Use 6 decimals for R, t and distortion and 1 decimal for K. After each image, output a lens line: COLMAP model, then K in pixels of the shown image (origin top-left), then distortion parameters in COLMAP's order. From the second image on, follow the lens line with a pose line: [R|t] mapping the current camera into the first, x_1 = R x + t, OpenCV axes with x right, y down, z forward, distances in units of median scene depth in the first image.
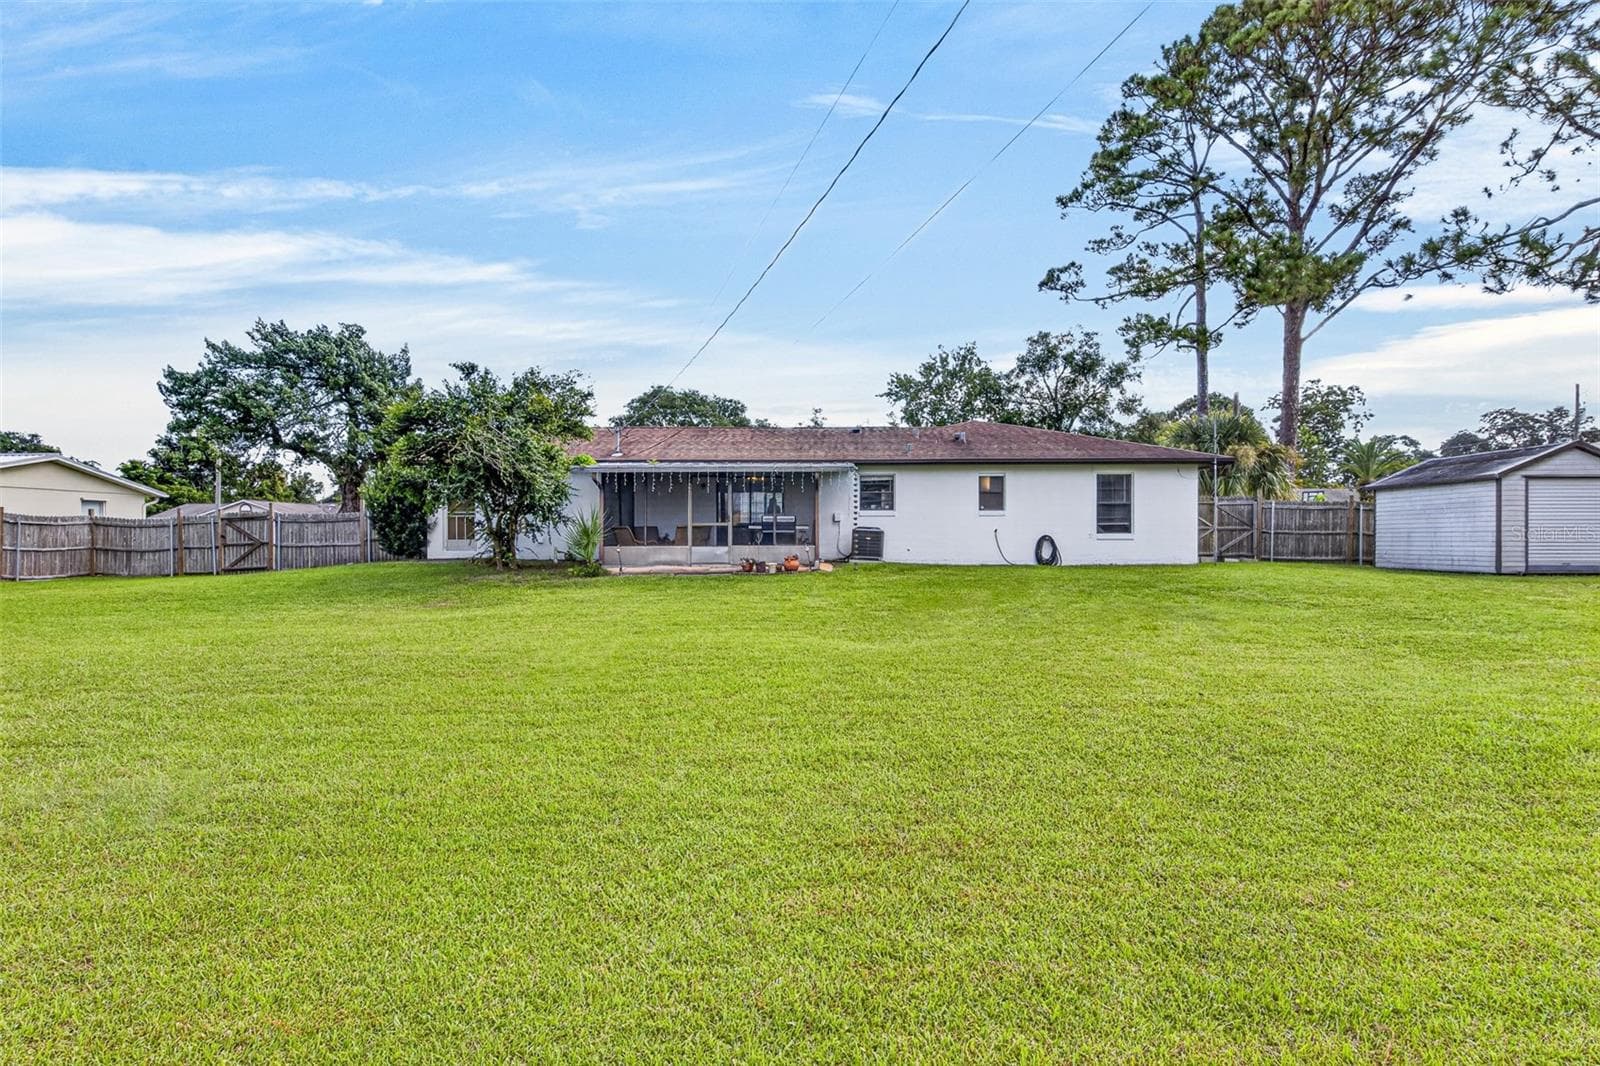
lens RADIAL K [[810.7, 0, 809.9], [0, 810.7, 555.5], [0, 0, 1]] dist [0.031427, 0.000075]
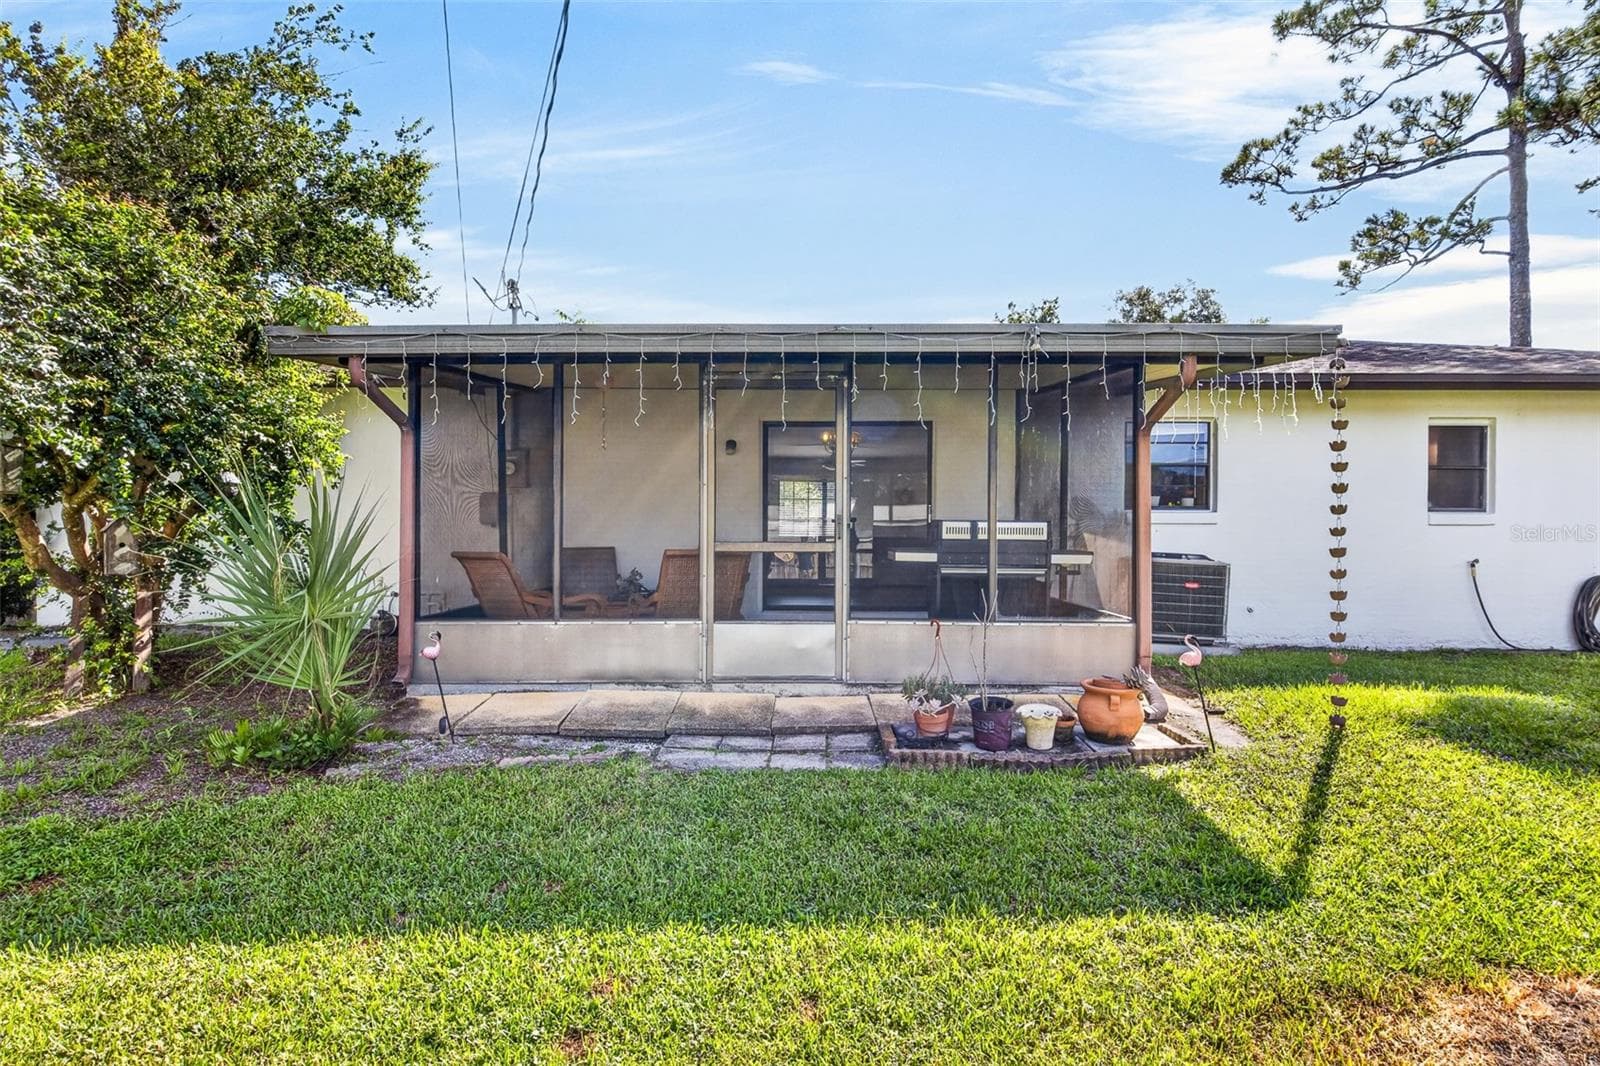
lens RADIAL K [[785.8, 0, 788.4], [0, 785.8, 561.7], [0, 0, 1]] dist [0.001091, -0.000140]
pose [[0.999778, 0.005173, -0.020442, -0.096240], [-0.005112, 0.999982, 0.003019, -0.030155], [0.020458, -0.002913, 0.999786, 0.609331]]
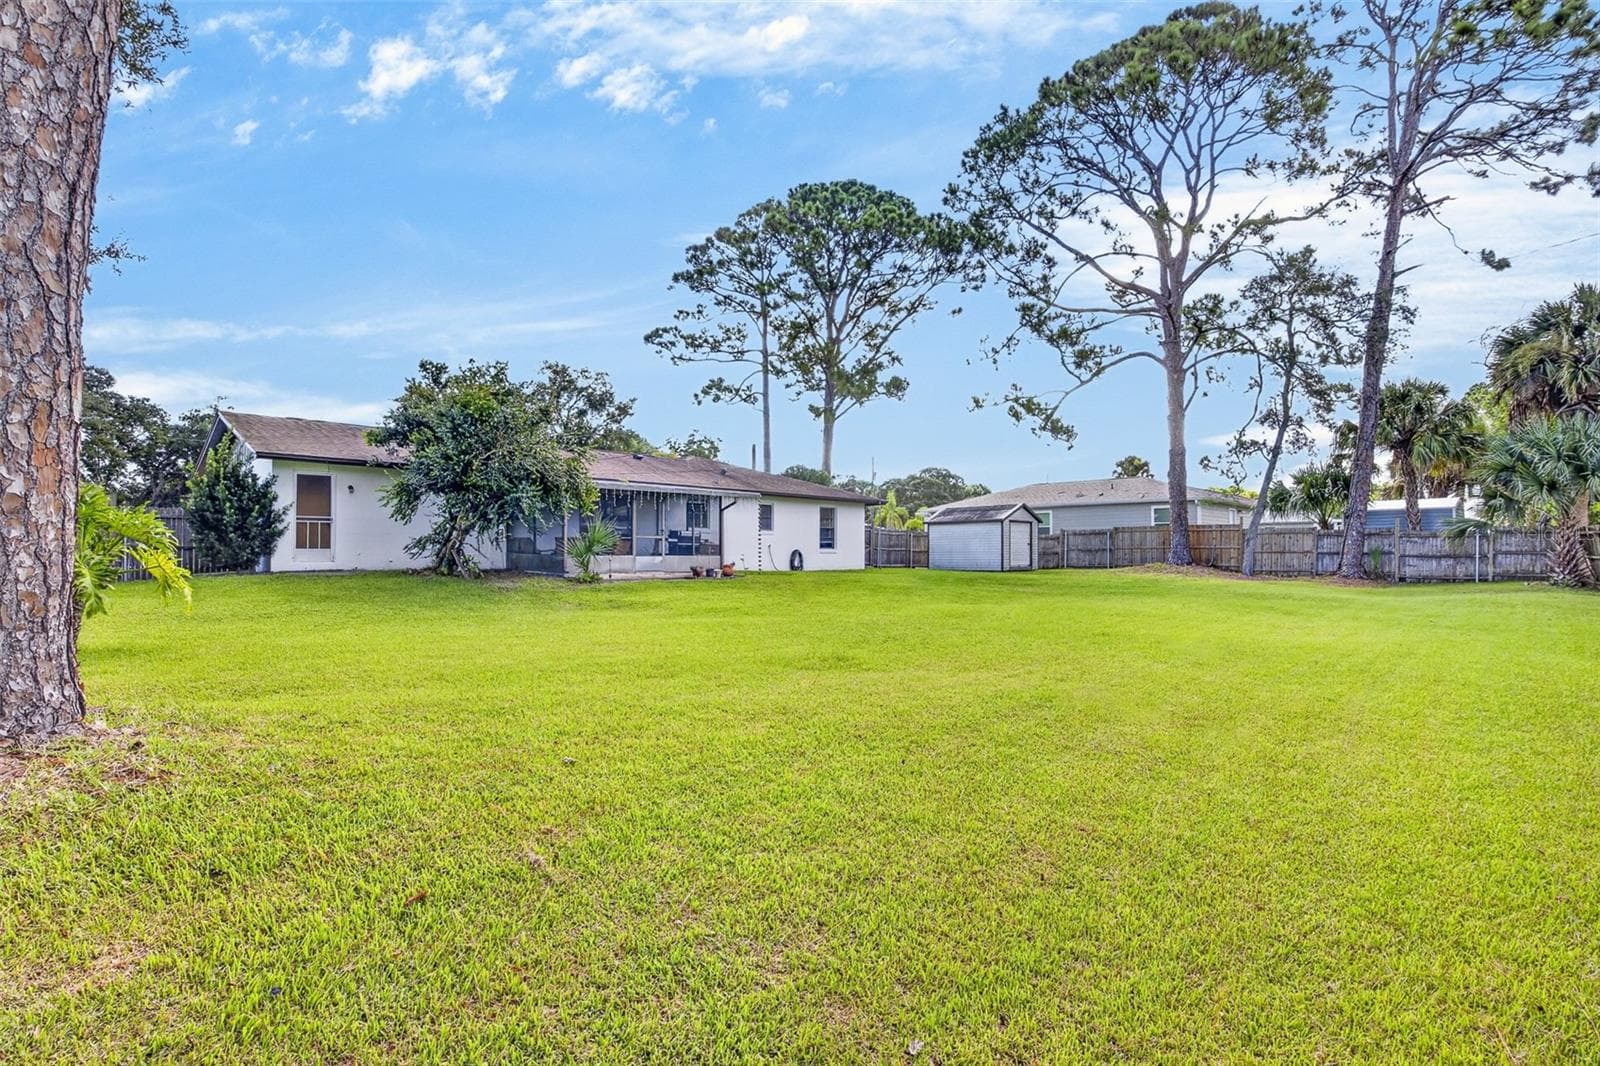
lens RADIAL K [[810.7, 0, 809.9], [0, 810.7, 555.5], [0, 0, 1]] dist [0.031427, 0.000075]
pose [[0.695573, 0.005555, 0.718434, -0.679433], [0.009081, 0.999822, -0.016522, 0.007814], [-0.718398, 0.018016, 0.695399, 0.026786]]
